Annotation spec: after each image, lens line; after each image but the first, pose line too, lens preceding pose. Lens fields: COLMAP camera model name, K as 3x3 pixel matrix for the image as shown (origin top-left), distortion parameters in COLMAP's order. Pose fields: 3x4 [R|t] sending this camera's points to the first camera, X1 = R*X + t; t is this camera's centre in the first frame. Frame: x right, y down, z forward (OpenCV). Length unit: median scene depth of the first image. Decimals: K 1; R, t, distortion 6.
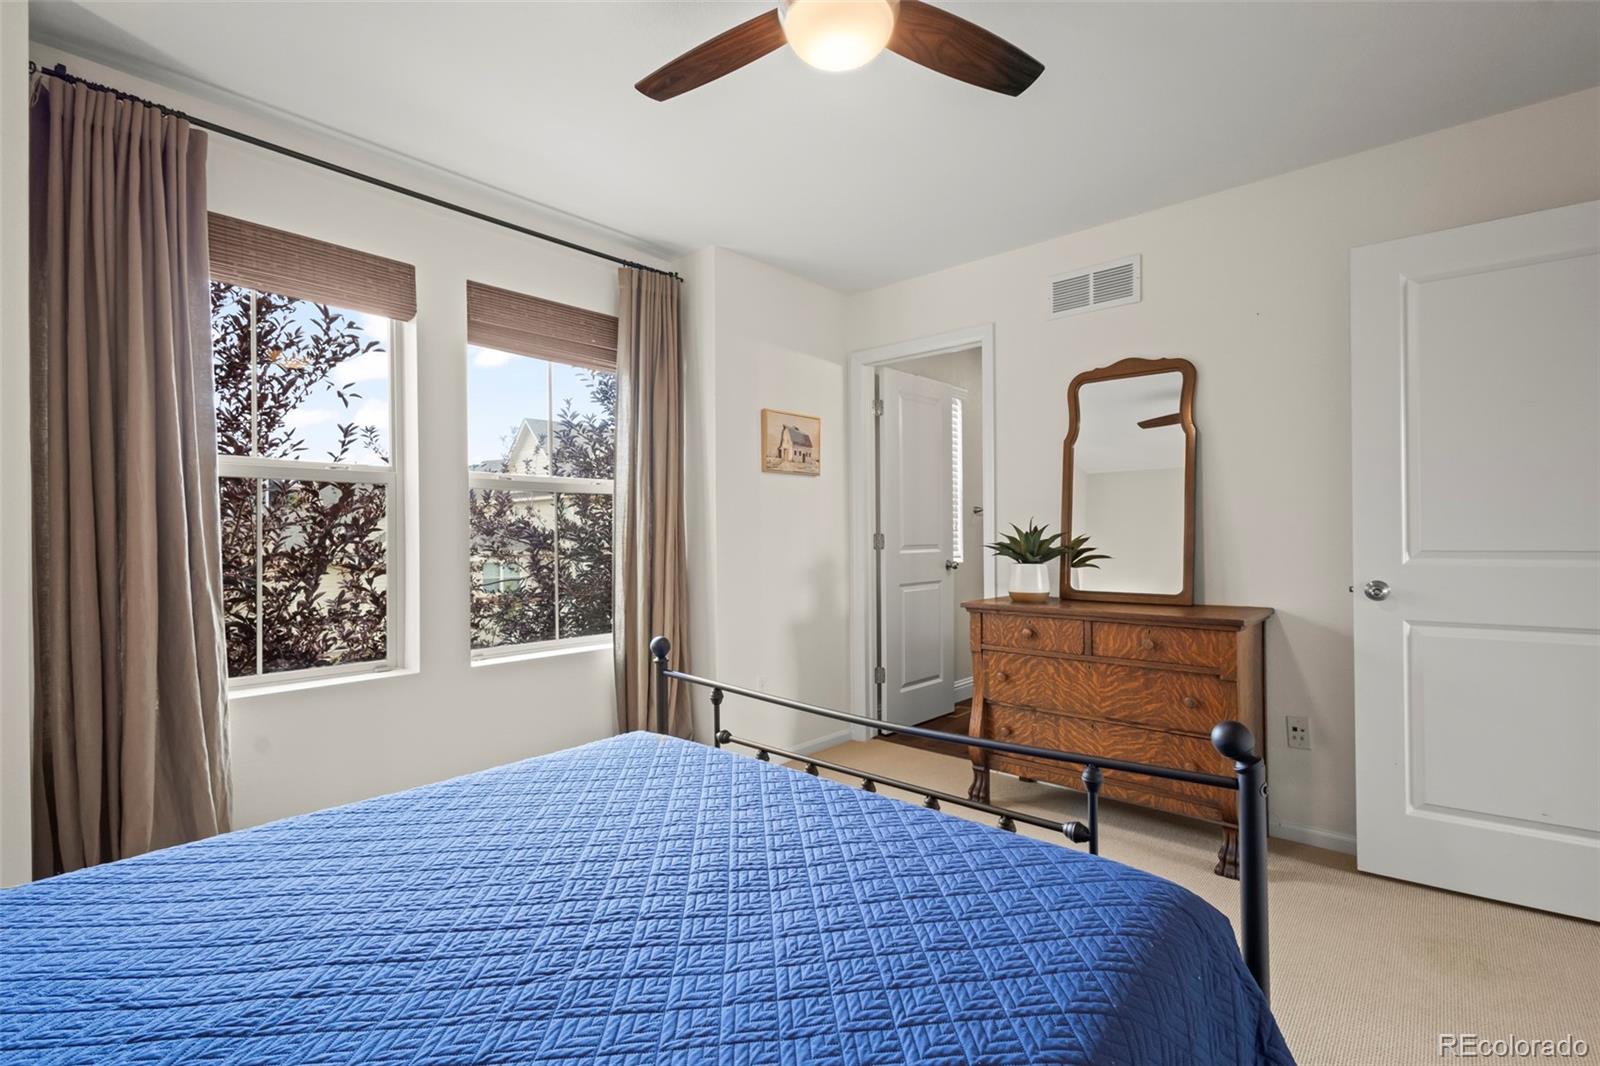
lens RADIAL K [[740.5, 0, 805.4], [0, 740.5, 530.2], [0, 0, 1]] dist [0.006696, -0.000056]
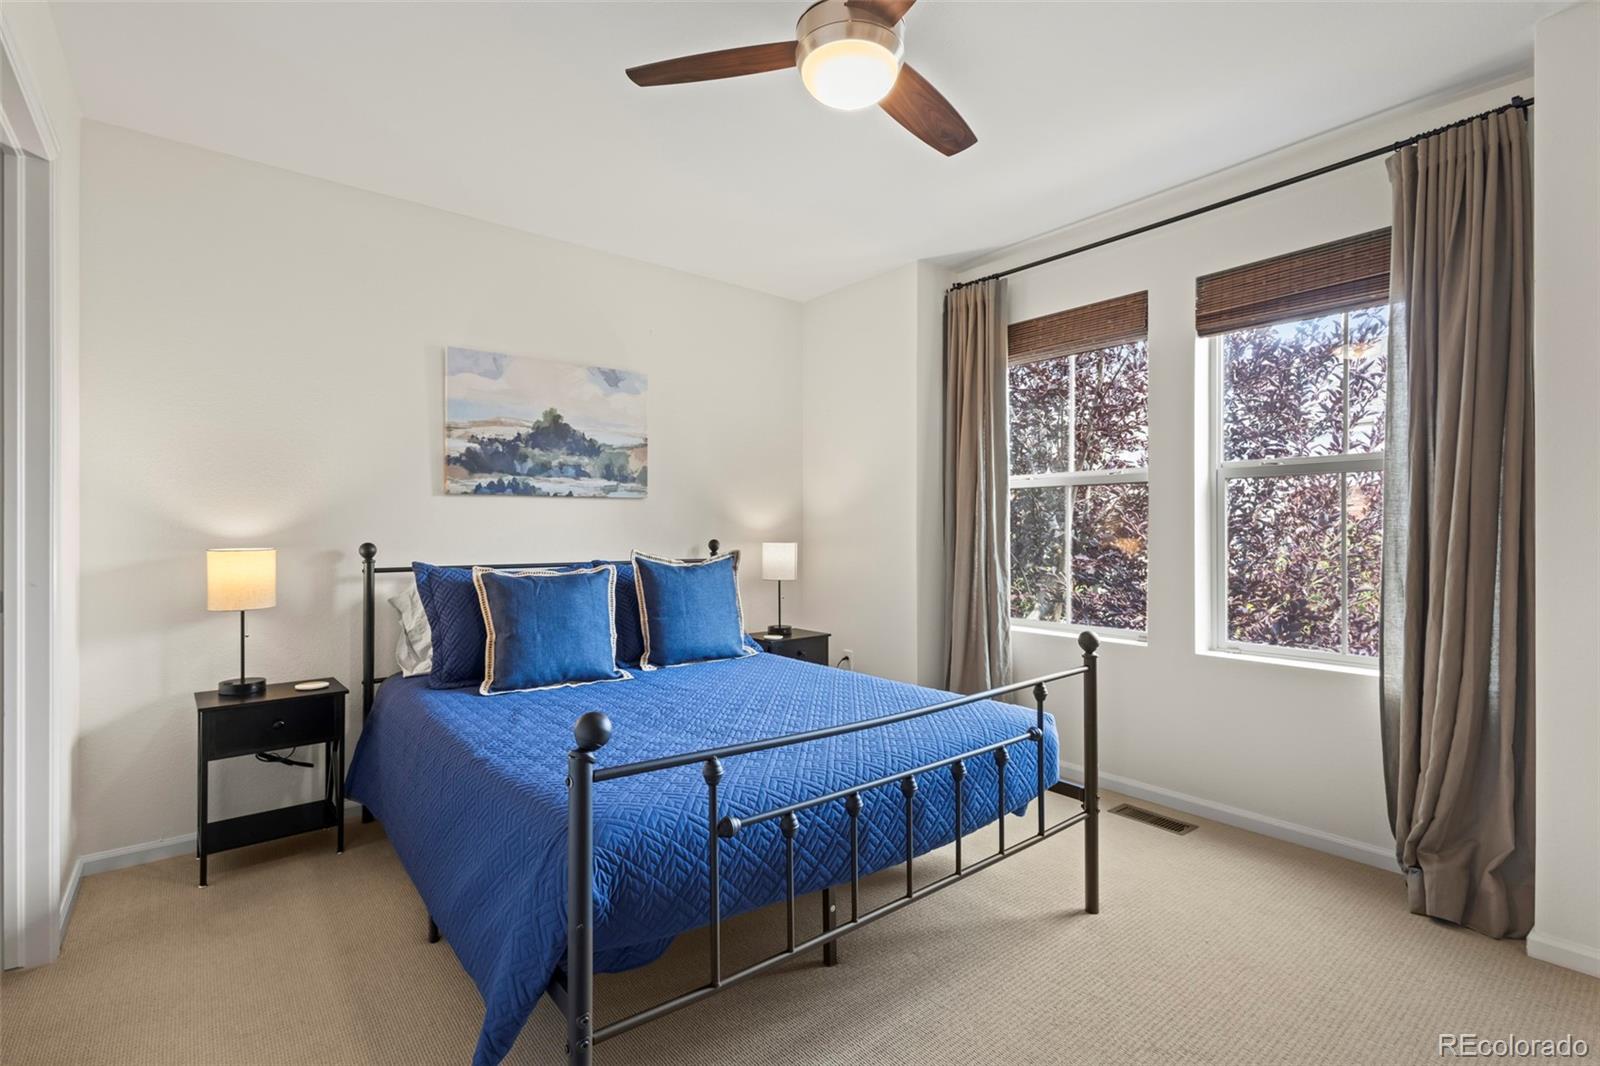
lens RADIAL K [[740.5, 0, 805.4], [0, 740.5, 530.2], [0, 0, 1]] dist [0.006696, -0.000056]
pose [[-0.175361, 0.006016, -0.984486, 0.672013], [0.011841, 0.999922, 0.004001, 0.002407], [0.984433, -0.010956, -0.175419, 0.659544]]
